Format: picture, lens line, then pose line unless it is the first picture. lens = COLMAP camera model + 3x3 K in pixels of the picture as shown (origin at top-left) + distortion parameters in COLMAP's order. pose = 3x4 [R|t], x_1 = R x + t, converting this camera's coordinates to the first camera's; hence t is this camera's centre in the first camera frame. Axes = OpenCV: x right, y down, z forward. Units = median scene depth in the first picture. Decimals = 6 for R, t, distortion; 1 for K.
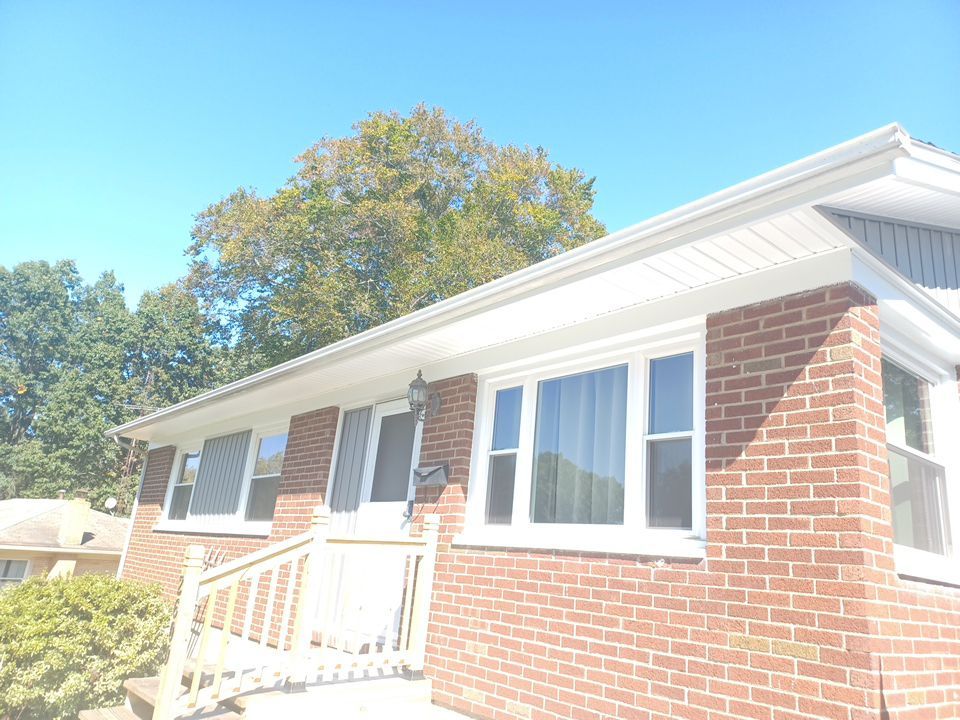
lens RADIAL K [[703.0, 0, 480.0], [0, 703.0, 360.0], [0, 0, 1]] dist [-0.003097, -0.001154]
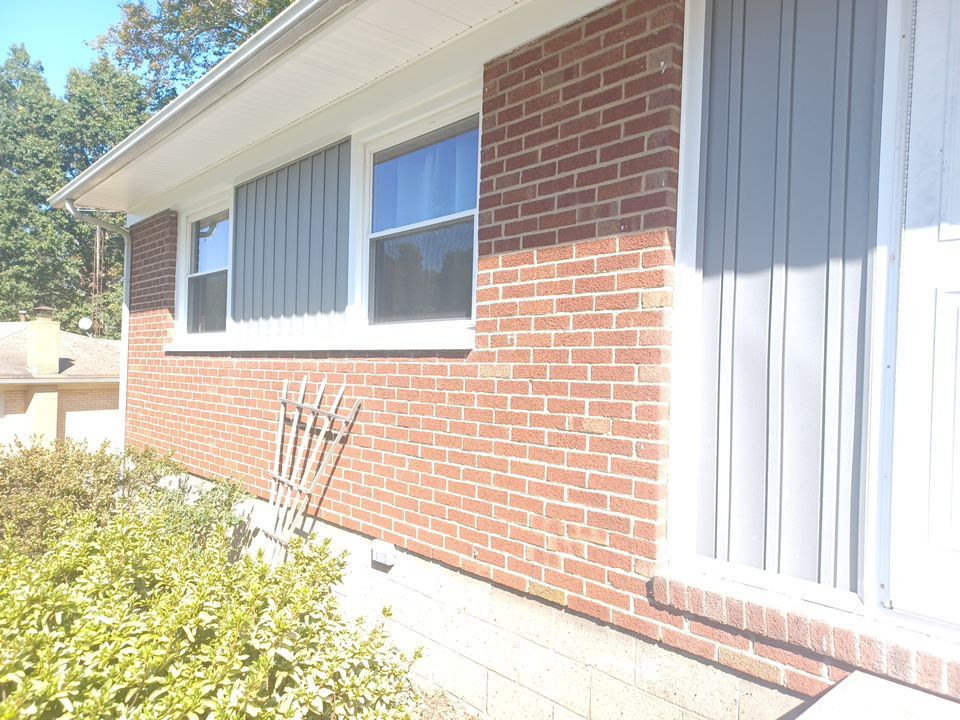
lens RADIAL K [[685.8, 0, 481.0], [0, 685.8, 375.5], [0, 0, 1]] dist [0.007310, 0.012817]
pose [[0.997381, -0.060931, 0.038976, -0.073215], [0.046533, 0.953066, 0.299164, 0.032553], [-0.055375, -0.296567, 0.953405, 0.138787]]
